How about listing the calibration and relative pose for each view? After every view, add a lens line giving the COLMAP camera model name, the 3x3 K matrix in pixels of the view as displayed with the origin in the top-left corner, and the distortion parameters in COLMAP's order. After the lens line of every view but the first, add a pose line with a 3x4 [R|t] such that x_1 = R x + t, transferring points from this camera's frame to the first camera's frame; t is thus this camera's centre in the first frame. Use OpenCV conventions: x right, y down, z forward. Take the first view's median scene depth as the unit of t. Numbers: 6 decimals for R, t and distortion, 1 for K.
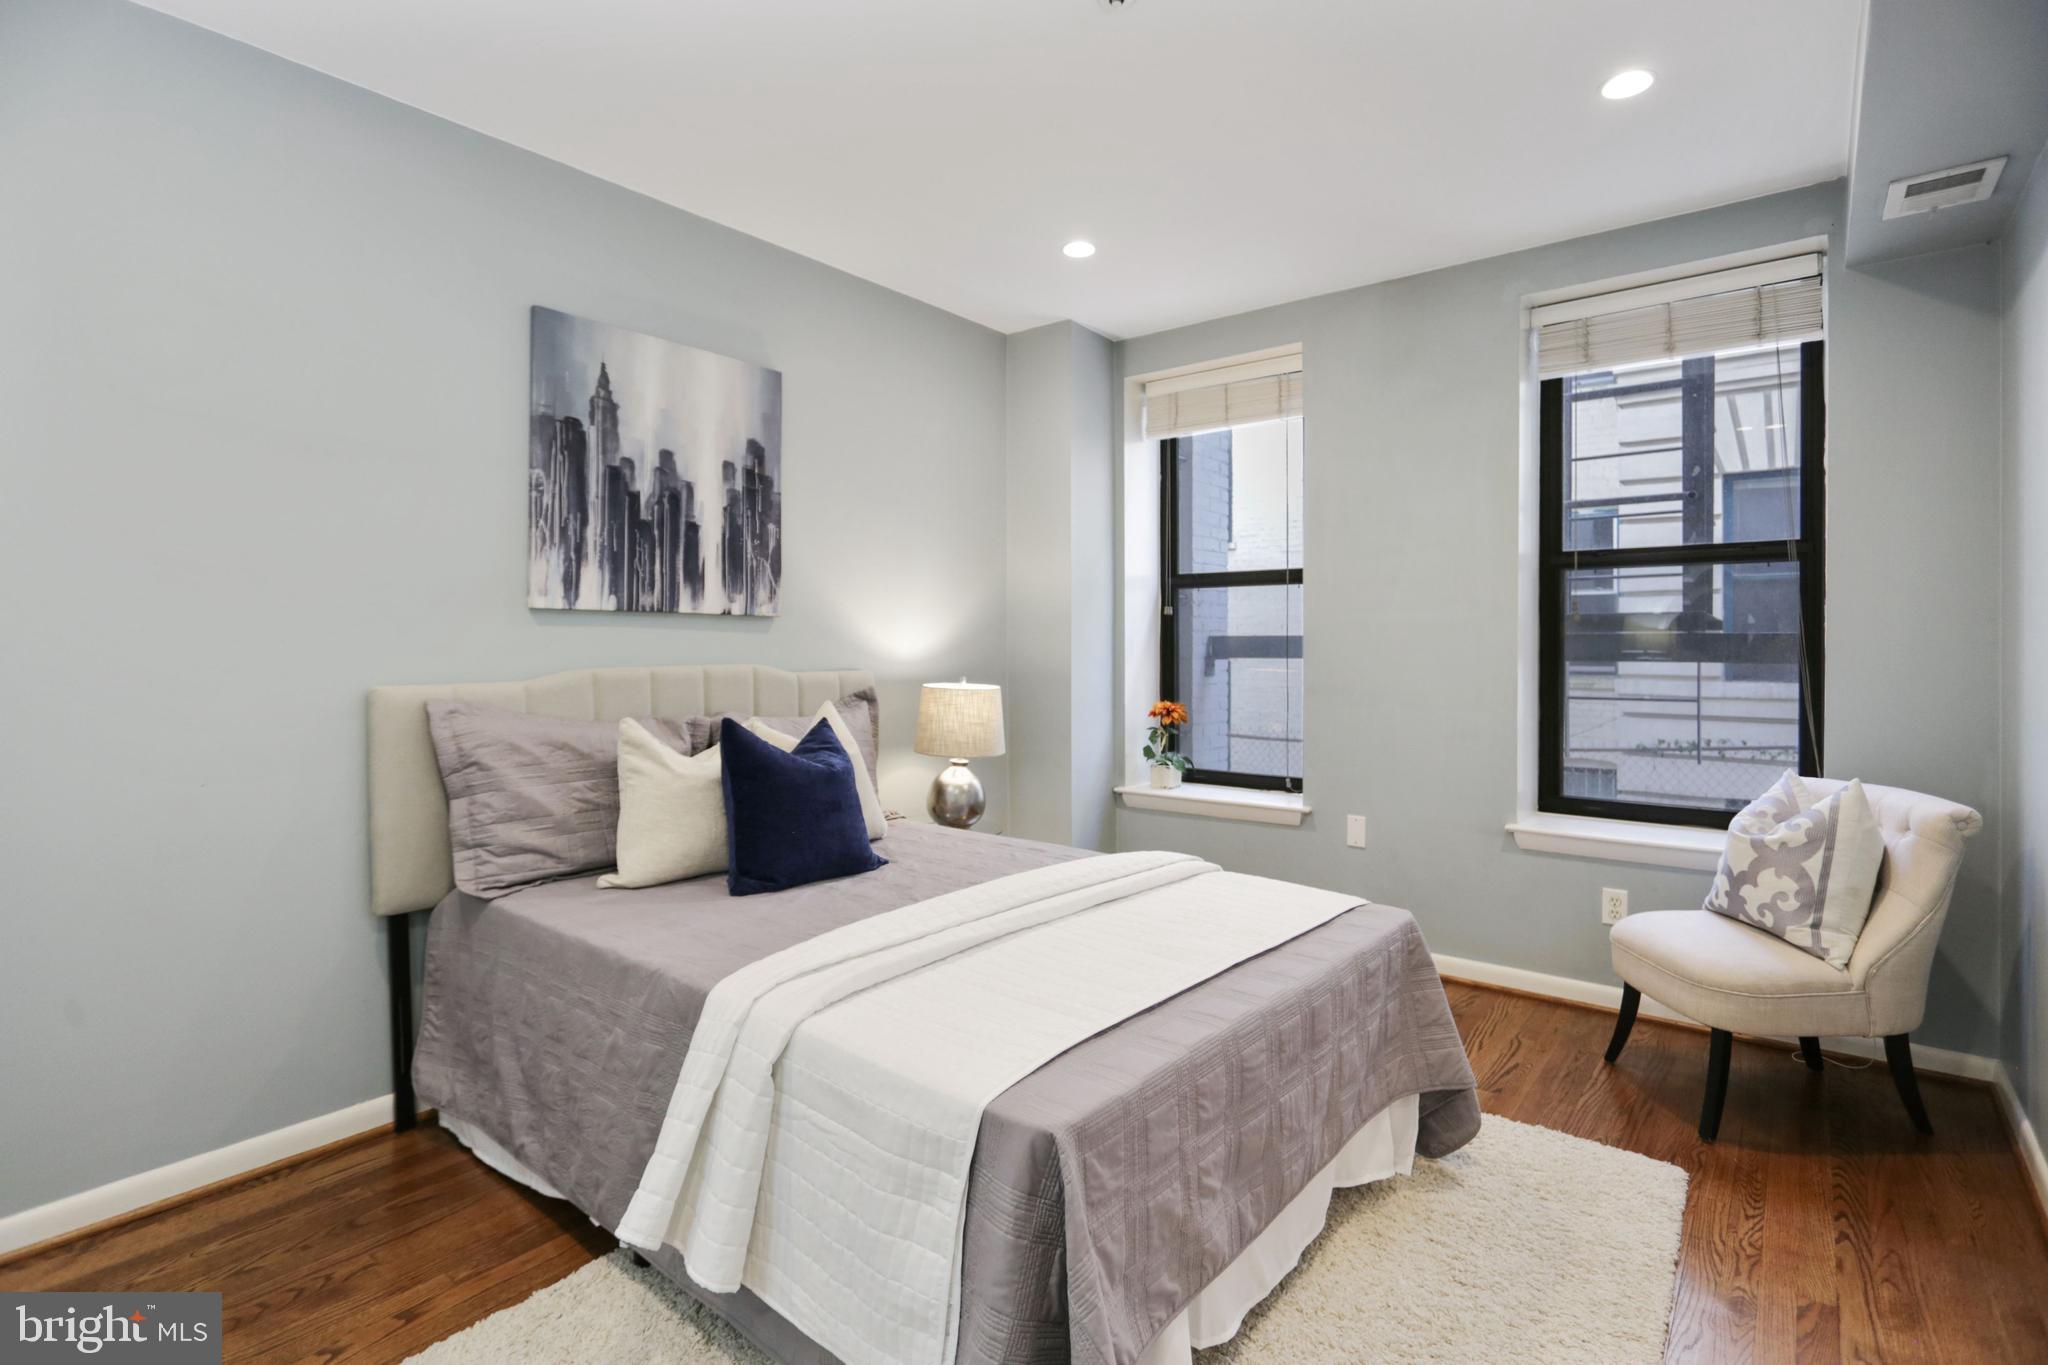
lens RADIAL K [[988.3, 0, 1025.7], [0, 988.3, 660.7], [0, 0, 1]] dist [-0.000335, -0.000240]
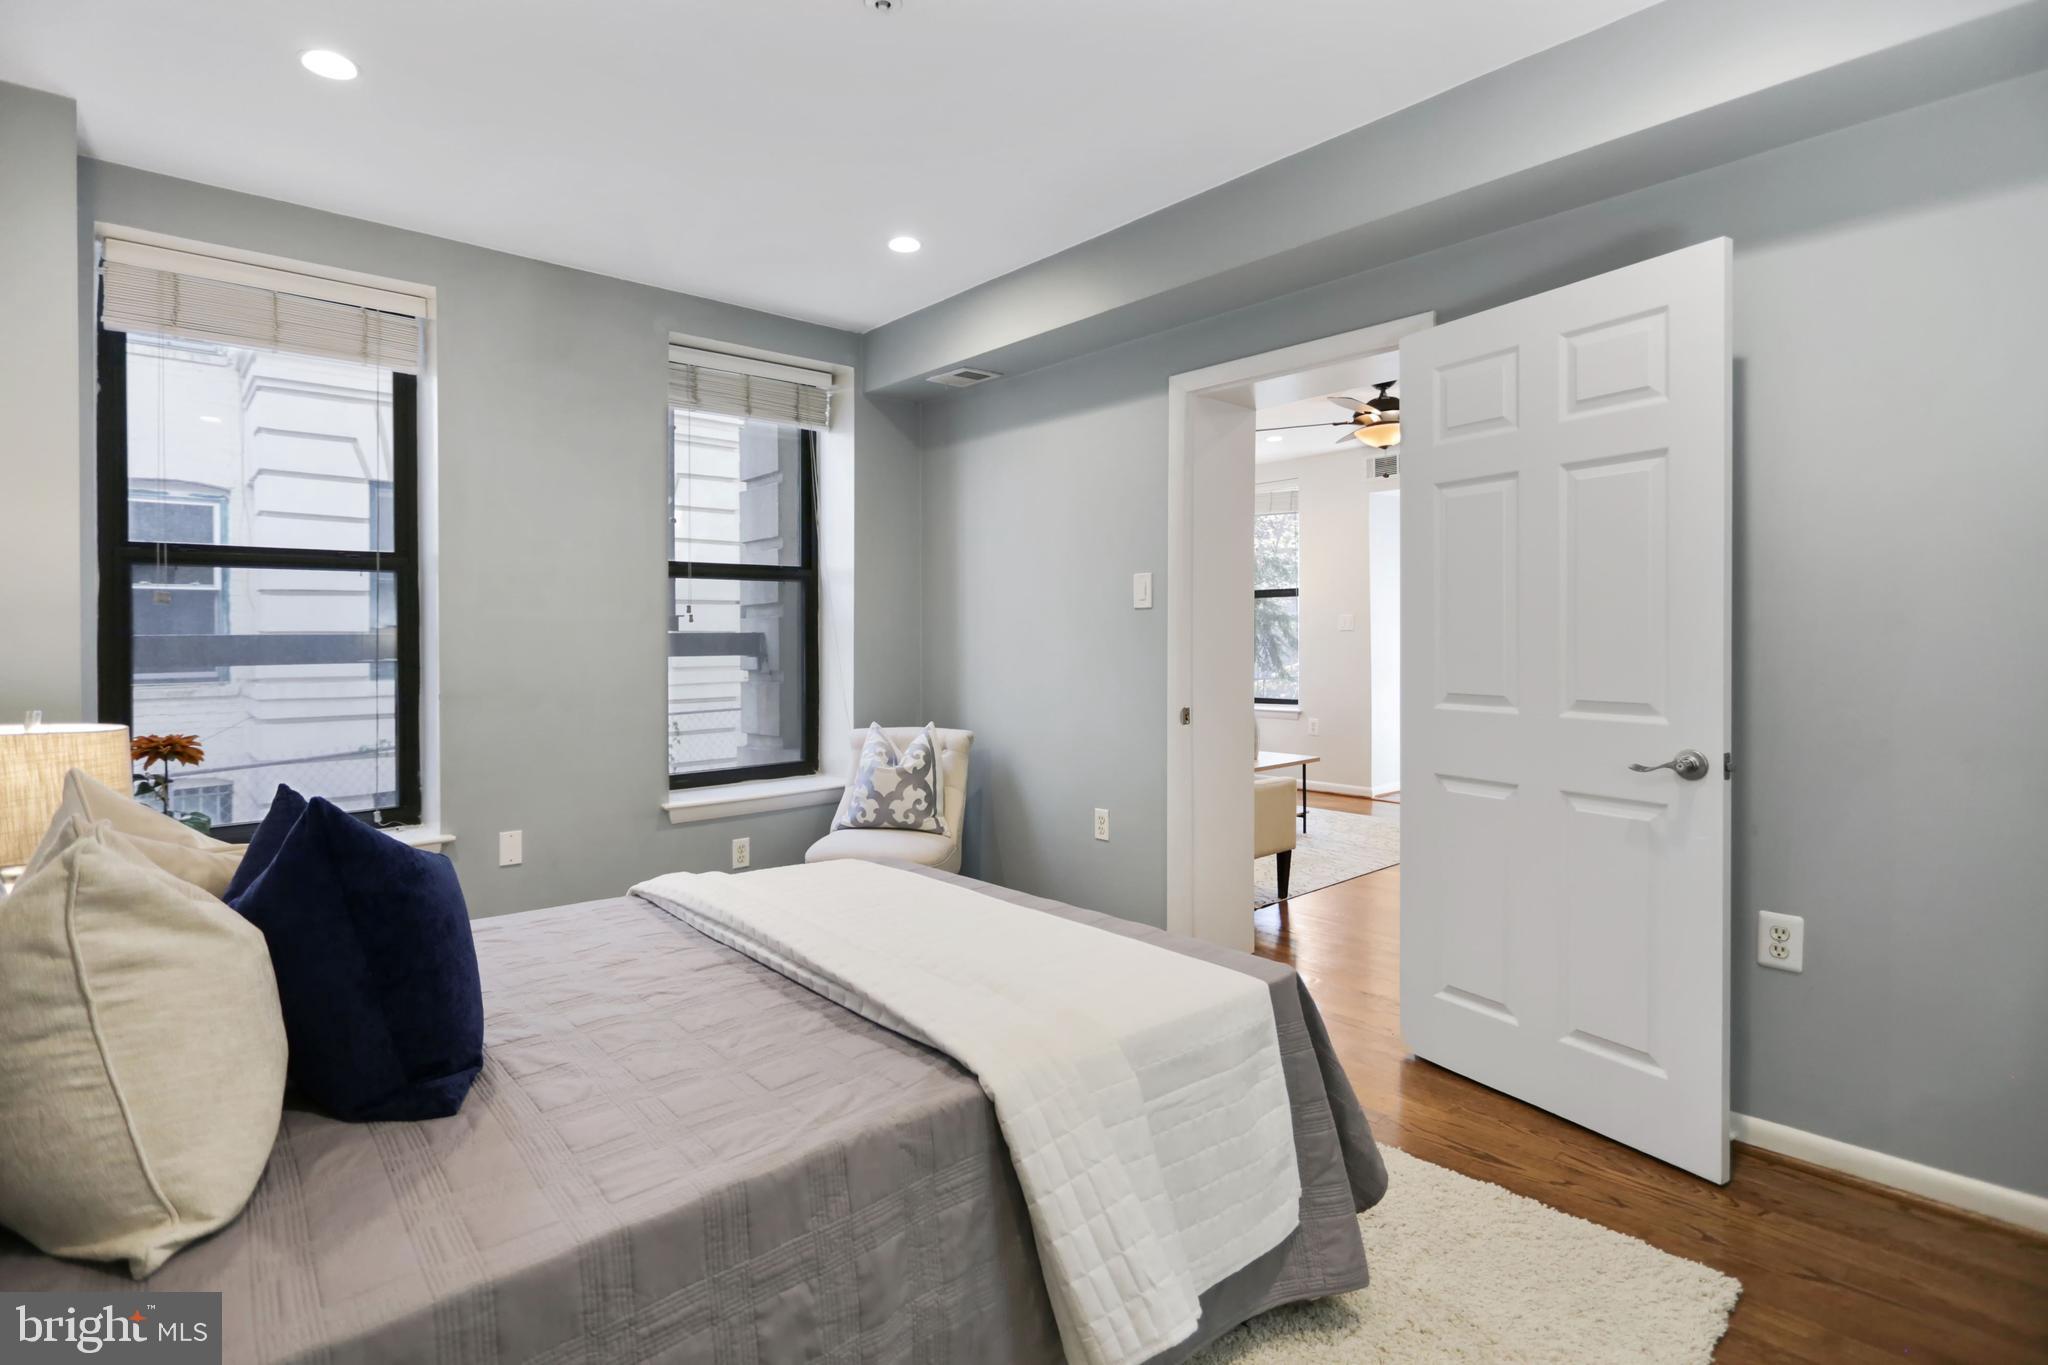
lens RADIAL K [[988.3, 0, 1025.7], [0, 988.3, 660.7], [0, 0, 1]] dist [-0.000335, -0.000240]
pose [[0.168885, -0.025241, 0.985312, -0.629124], [0.026982, 0.999416, 0.020977, -0.009584], [-0.985266, 0.023043, 0.169468, 0.487796]]
